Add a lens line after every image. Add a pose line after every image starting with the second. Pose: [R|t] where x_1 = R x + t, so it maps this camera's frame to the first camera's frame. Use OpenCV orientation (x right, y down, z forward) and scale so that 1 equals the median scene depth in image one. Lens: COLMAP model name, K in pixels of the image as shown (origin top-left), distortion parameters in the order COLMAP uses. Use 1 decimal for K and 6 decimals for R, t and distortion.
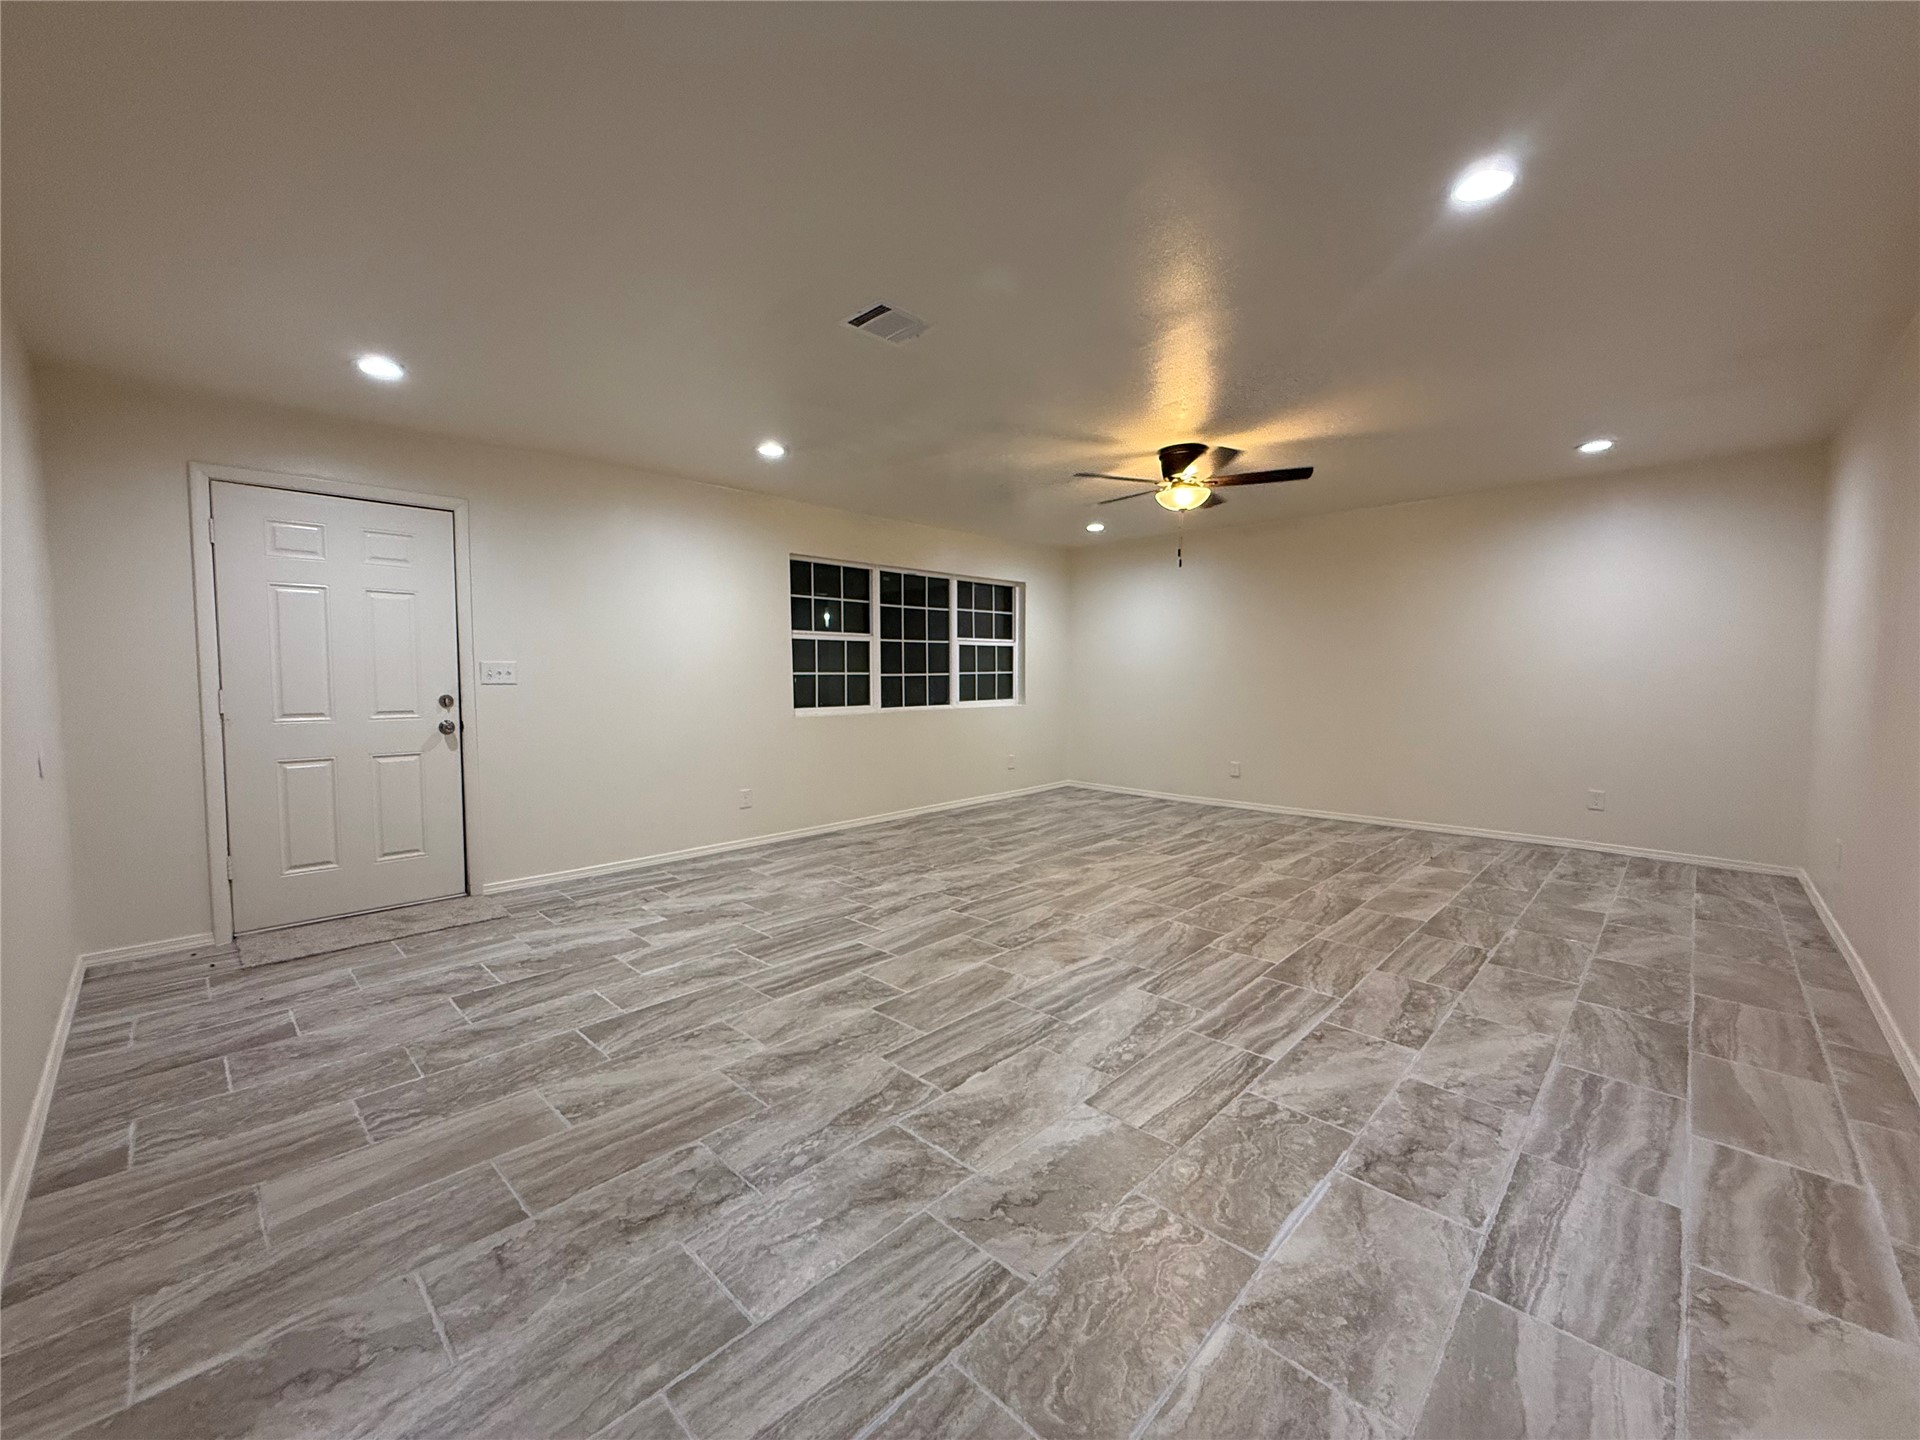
lens RADIAL K [[767.0, 0, 953.7], [0, 767.0, 719.4], [0, 0, 1]] dist [0.000438, 0.000076]
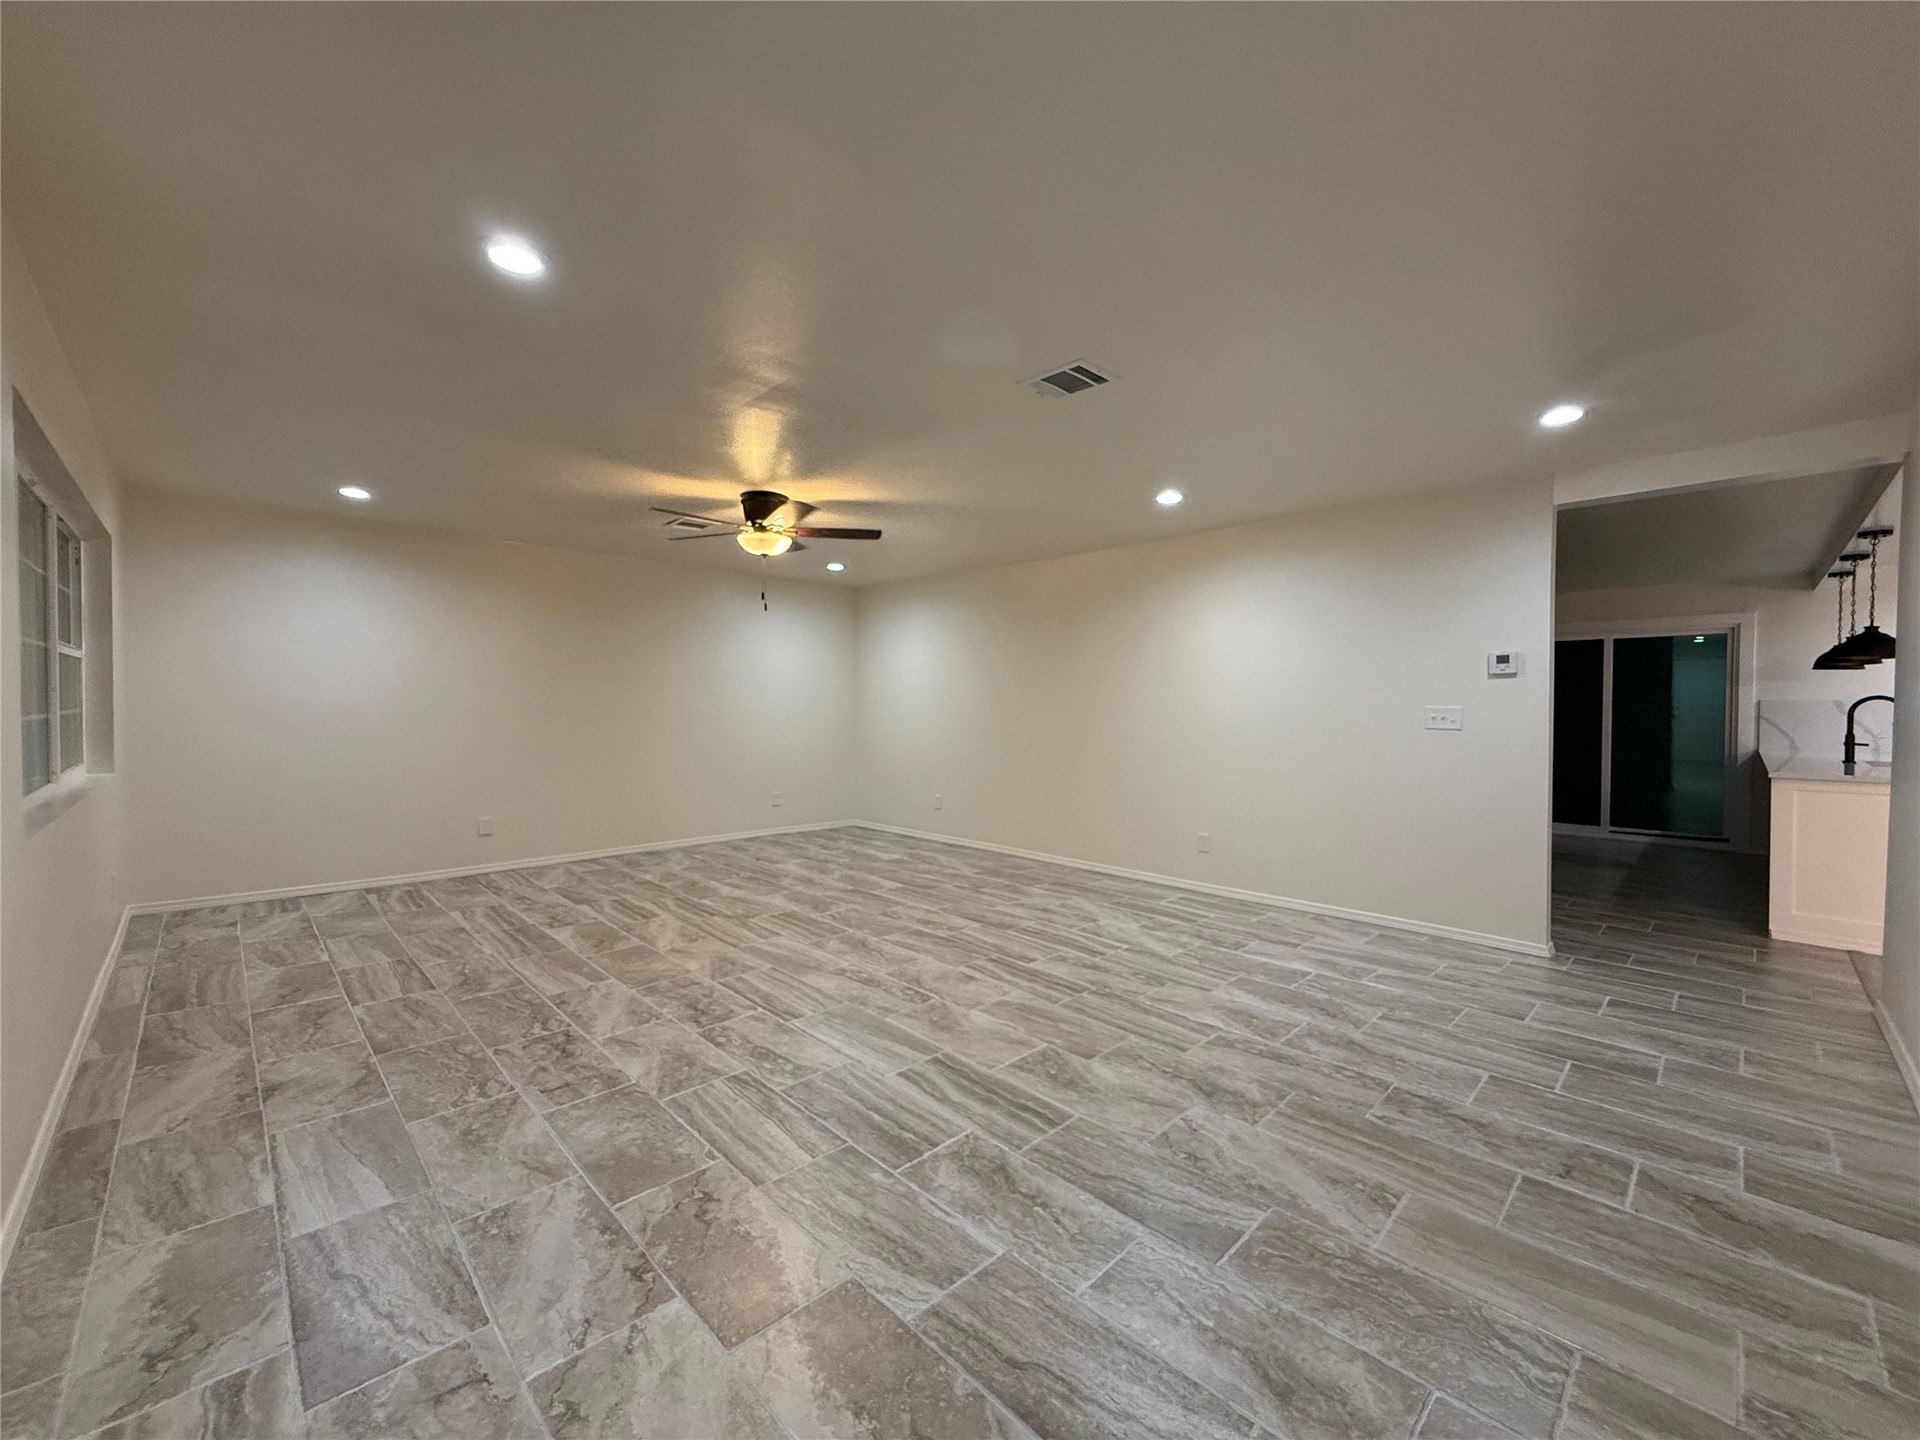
lens RADIAL K [[767.0, 0, 953.7], [0, 767.0, 719.4], [0, 0, 1]] dist [0.000438, 0.000076]
pose [[0.027190, -0.014195, 0.999529, -1.002509], [0.052444, 0.998542, 0.012755, -0.077695], [-0.998254, 0.052073, 0.027895, 1.026827]]
